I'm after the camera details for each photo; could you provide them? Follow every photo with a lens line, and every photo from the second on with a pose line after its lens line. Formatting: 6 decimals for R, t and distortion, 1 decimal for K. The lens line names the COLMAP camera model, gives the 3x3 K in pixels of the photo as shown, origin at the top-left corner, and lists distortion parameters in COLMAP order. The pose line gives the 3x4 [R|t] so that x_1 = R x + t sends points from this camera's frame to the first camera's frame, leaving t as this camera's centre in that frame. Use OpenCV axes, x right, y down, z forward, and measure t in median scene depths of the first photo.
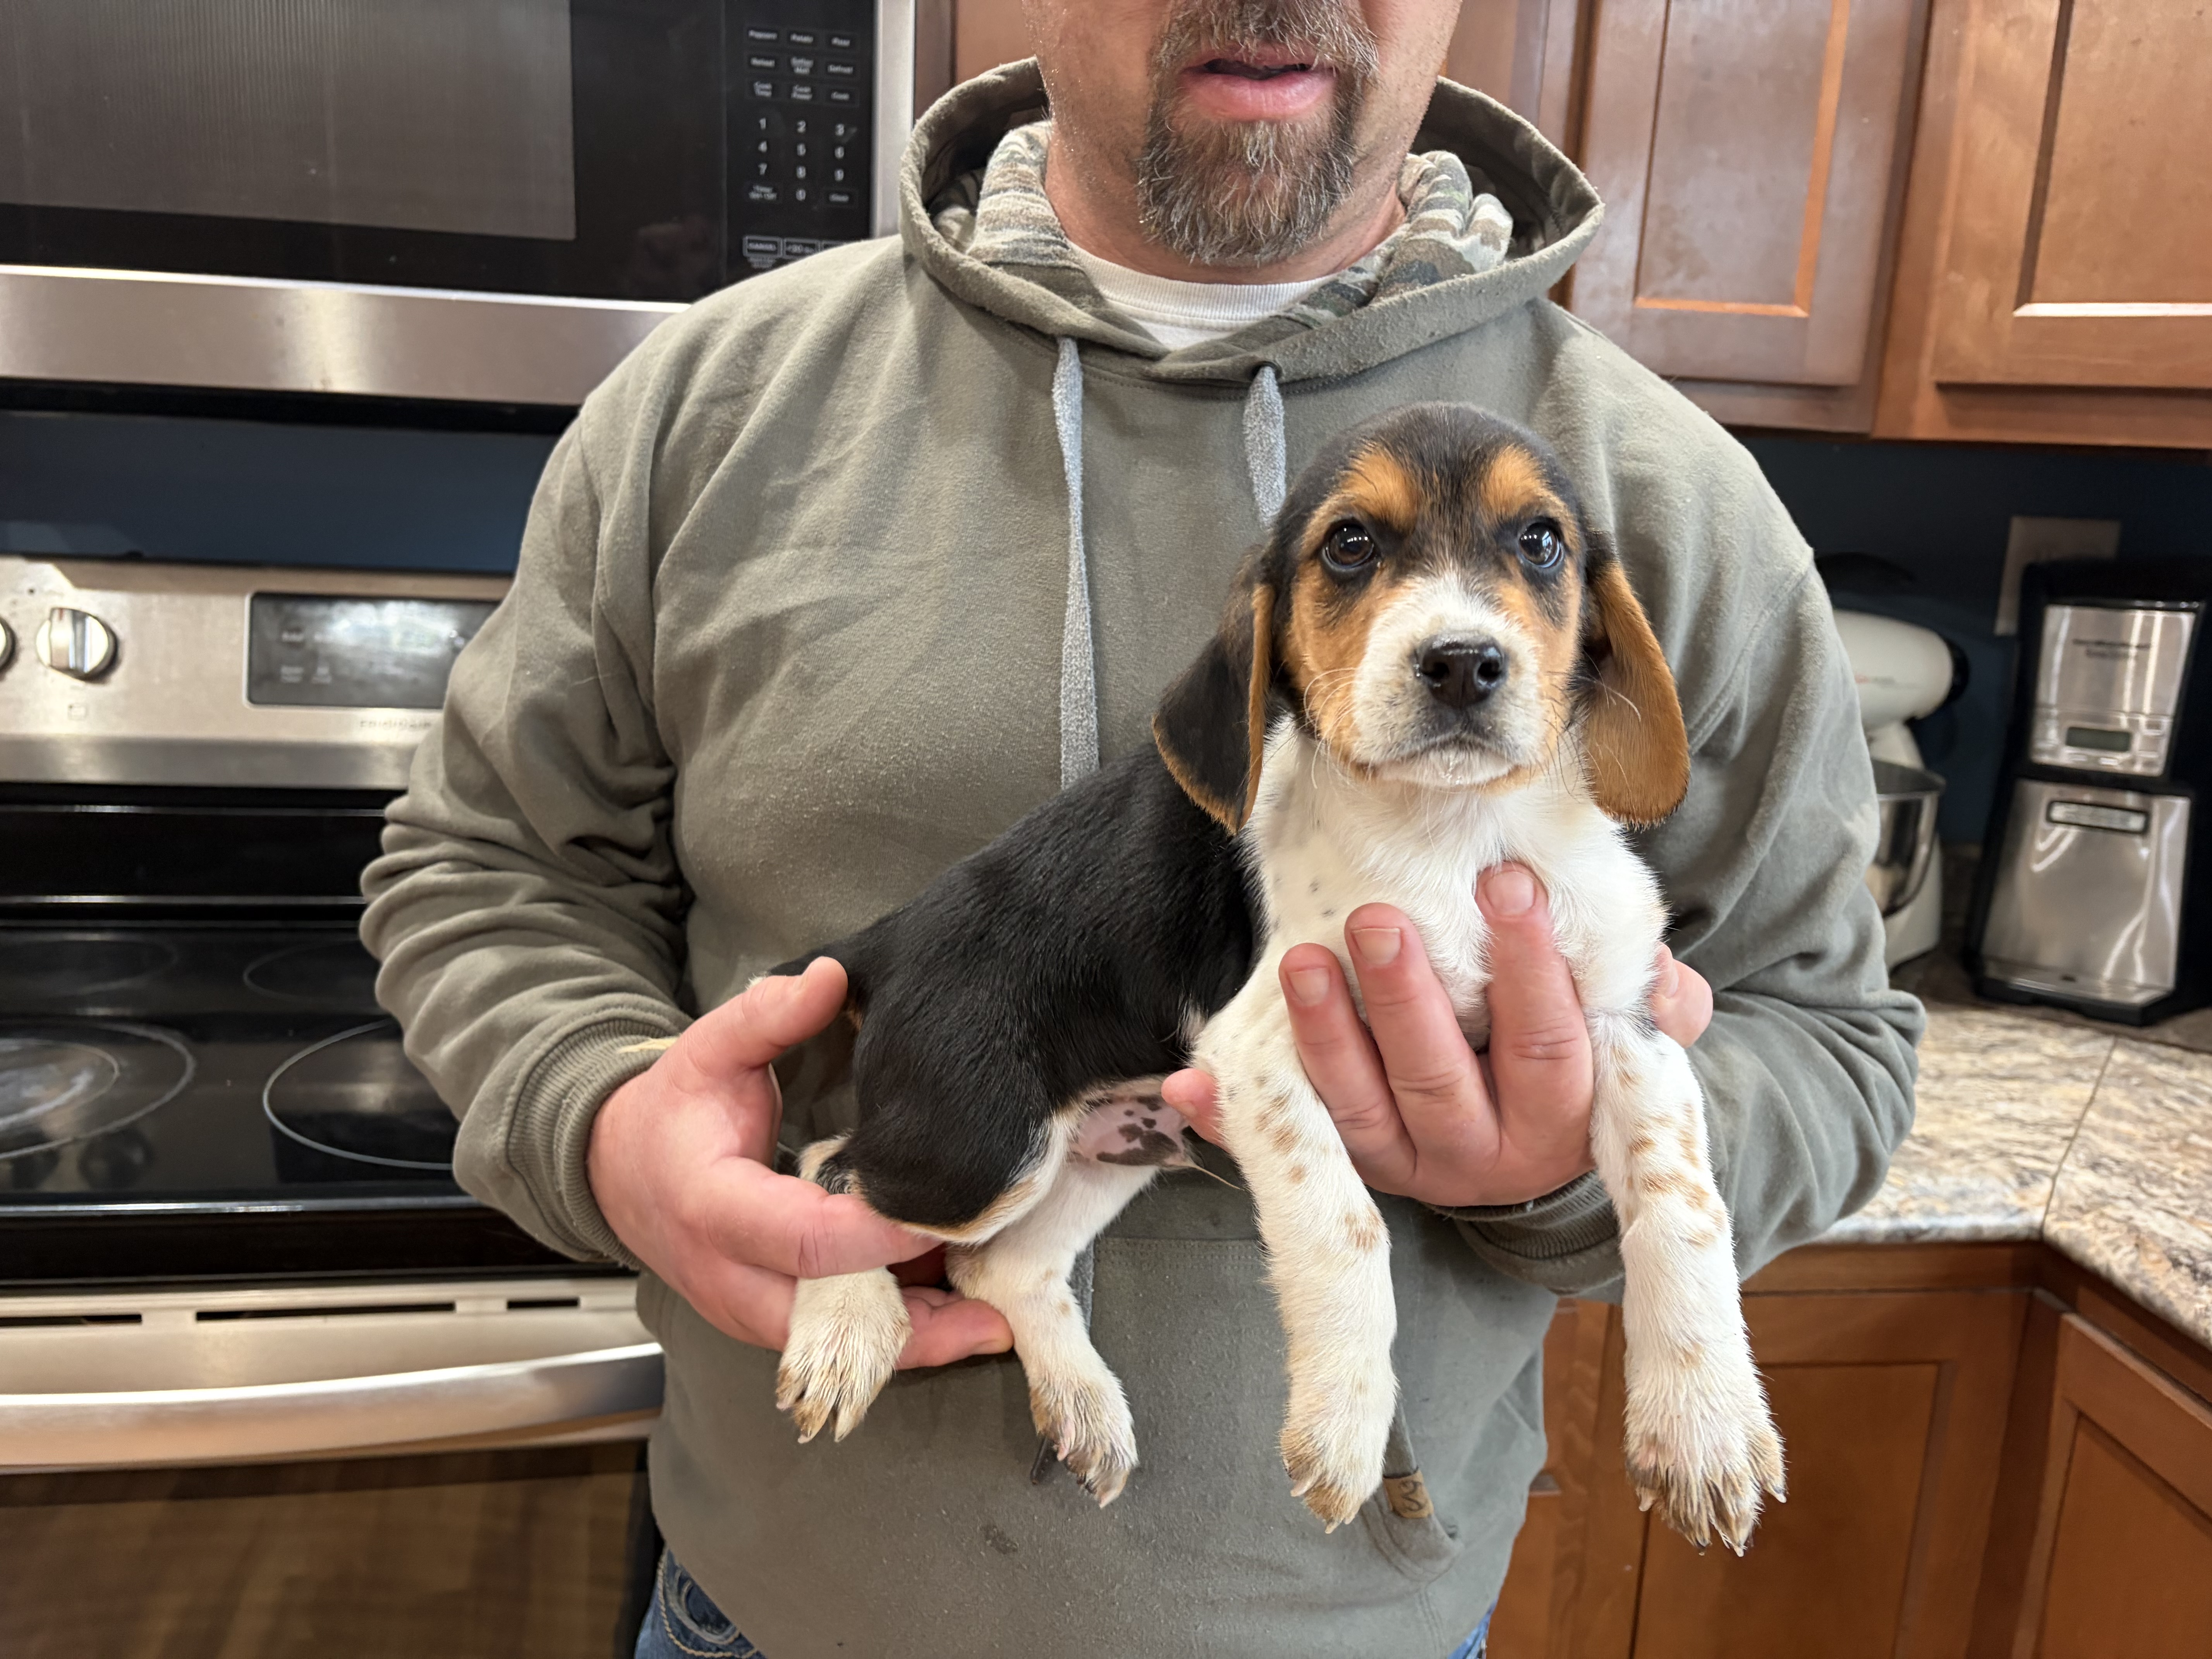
lens RADIAL K [[1735.4, 0, 1162.9], [0, 1735.4, 869.1], [0, 0, 1]] dist [0.016653, -0.041895]
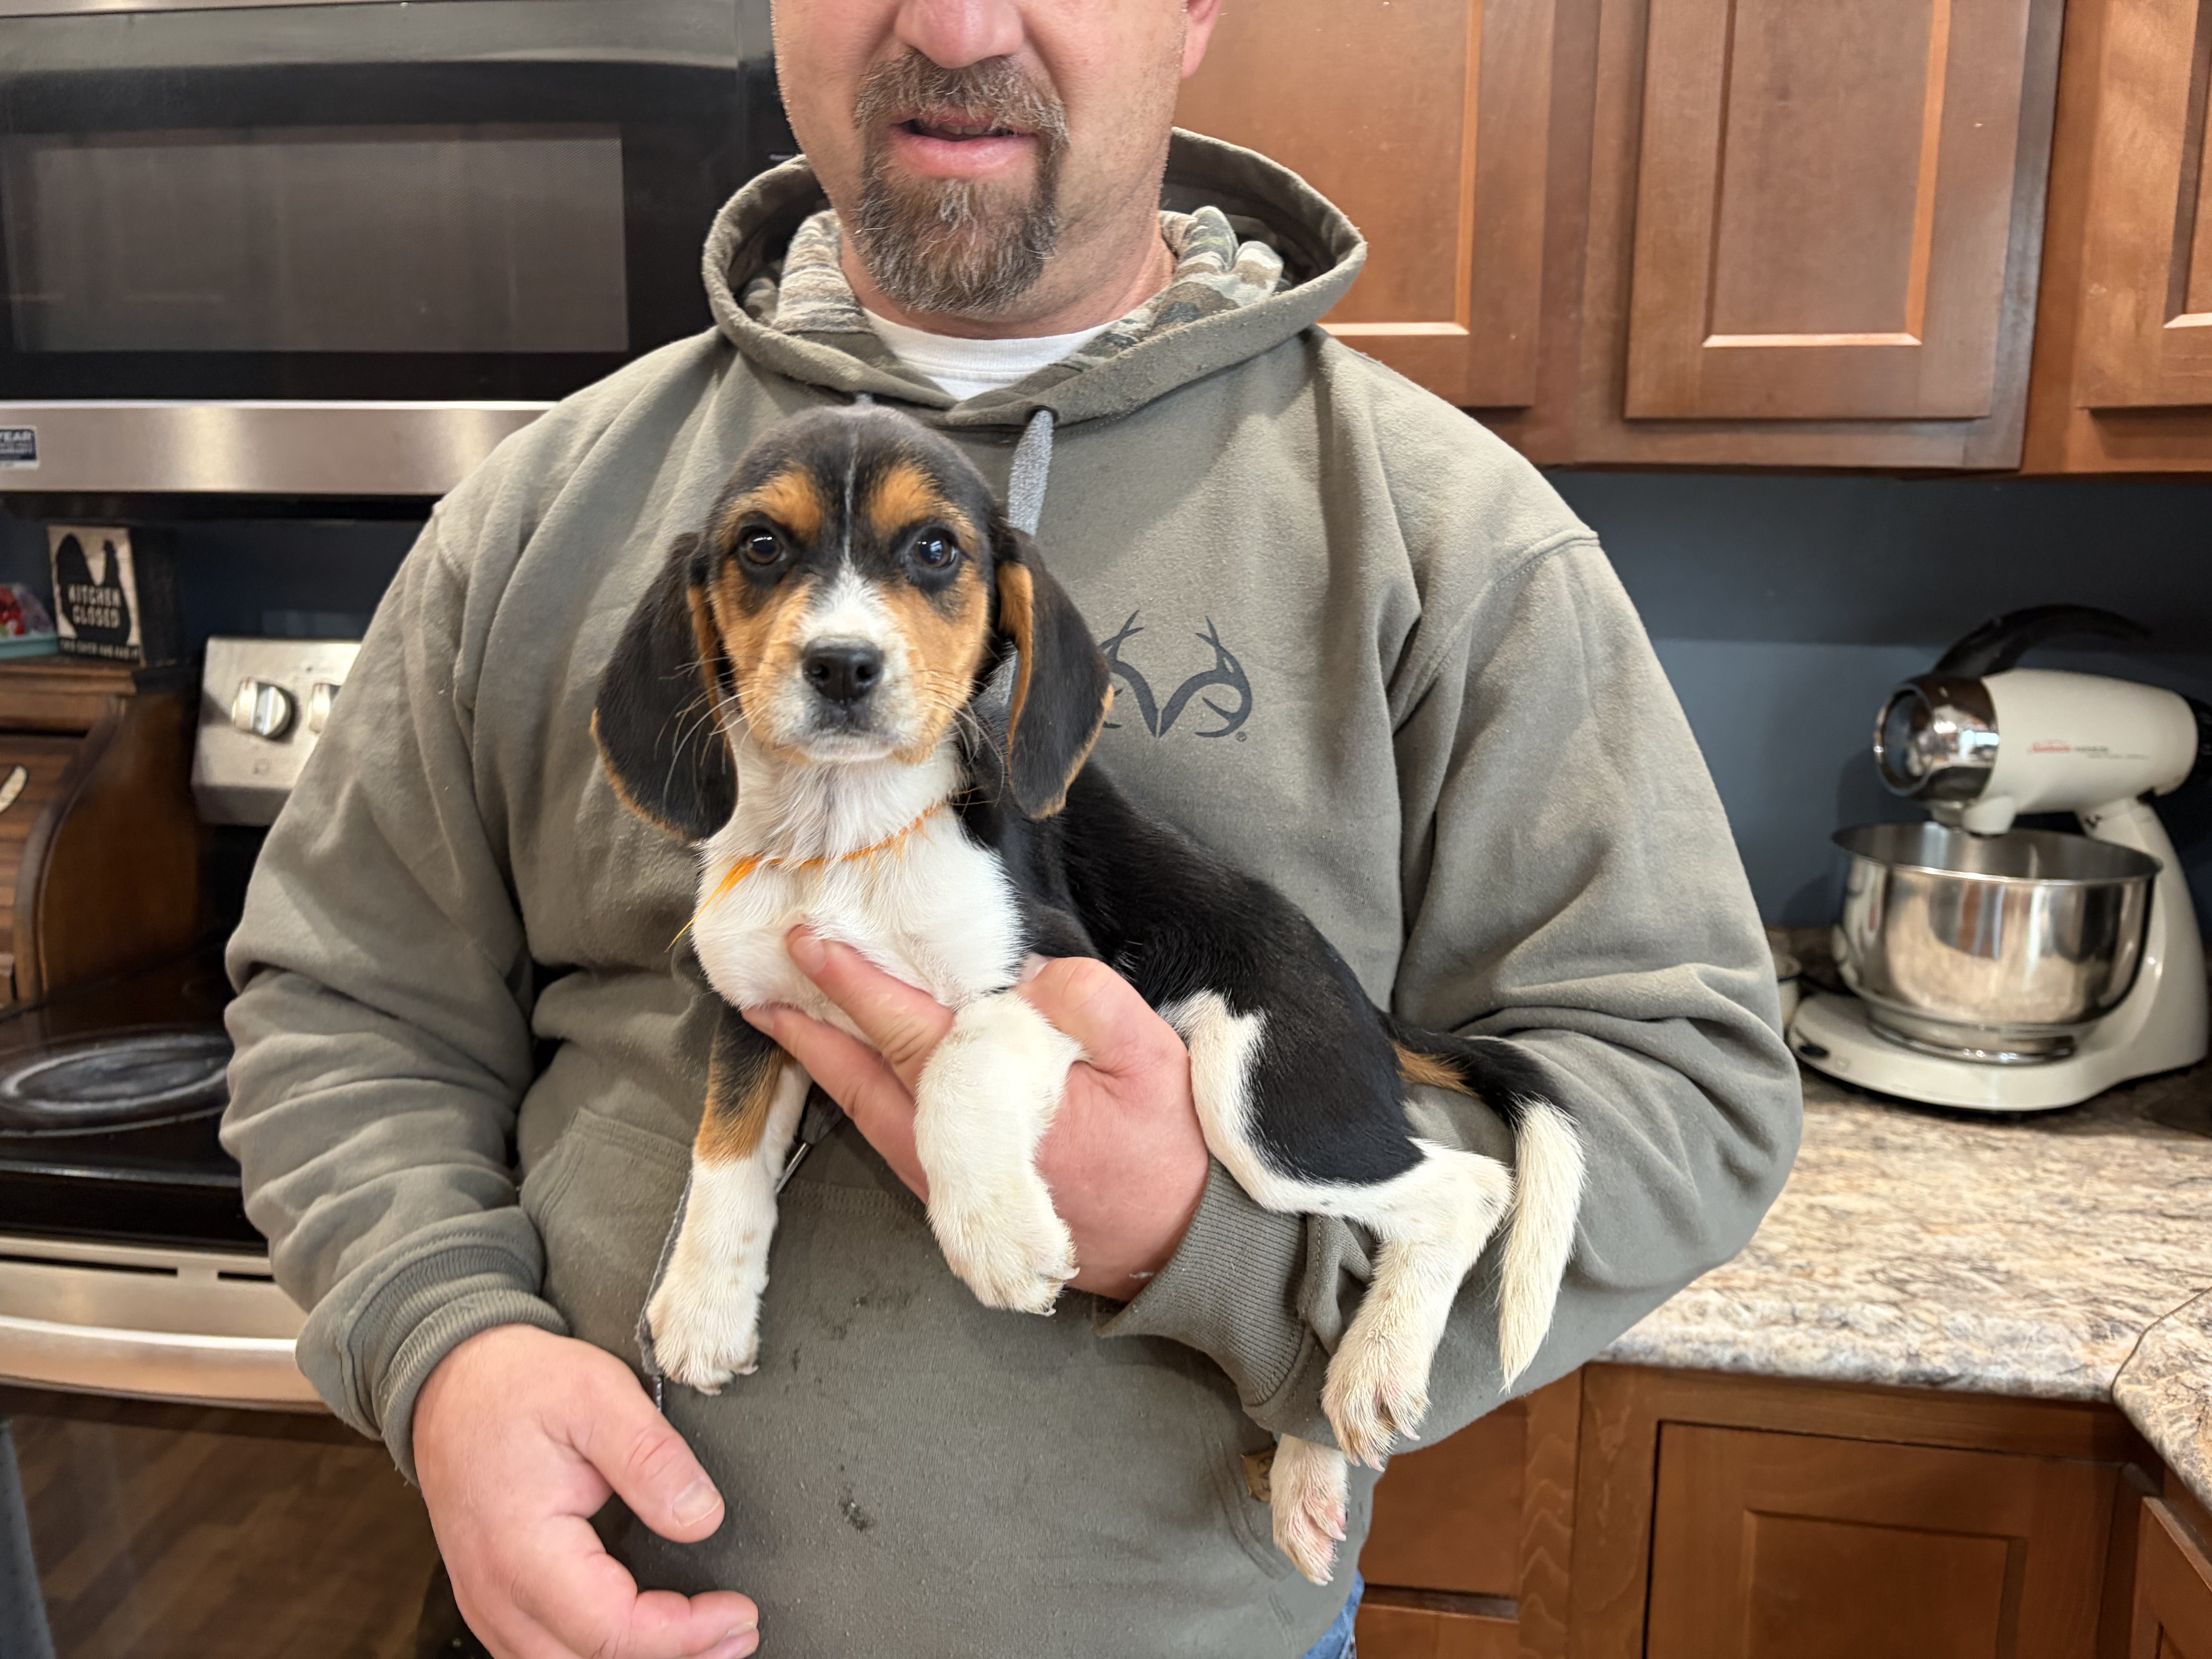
lens RADIAL K [[1735.4, 0, 1091.2], [0, 1735.4, 811.2], [0, 0, 1]] dist [0.016653, -0.041895]
pose [[0.952981, 0.013263, -0.302741, 0.298958], [-0.040551, 0.995638, -0.084030, 0.021470], [0.300306, 0.092356, 0.949361, 0.044613]]
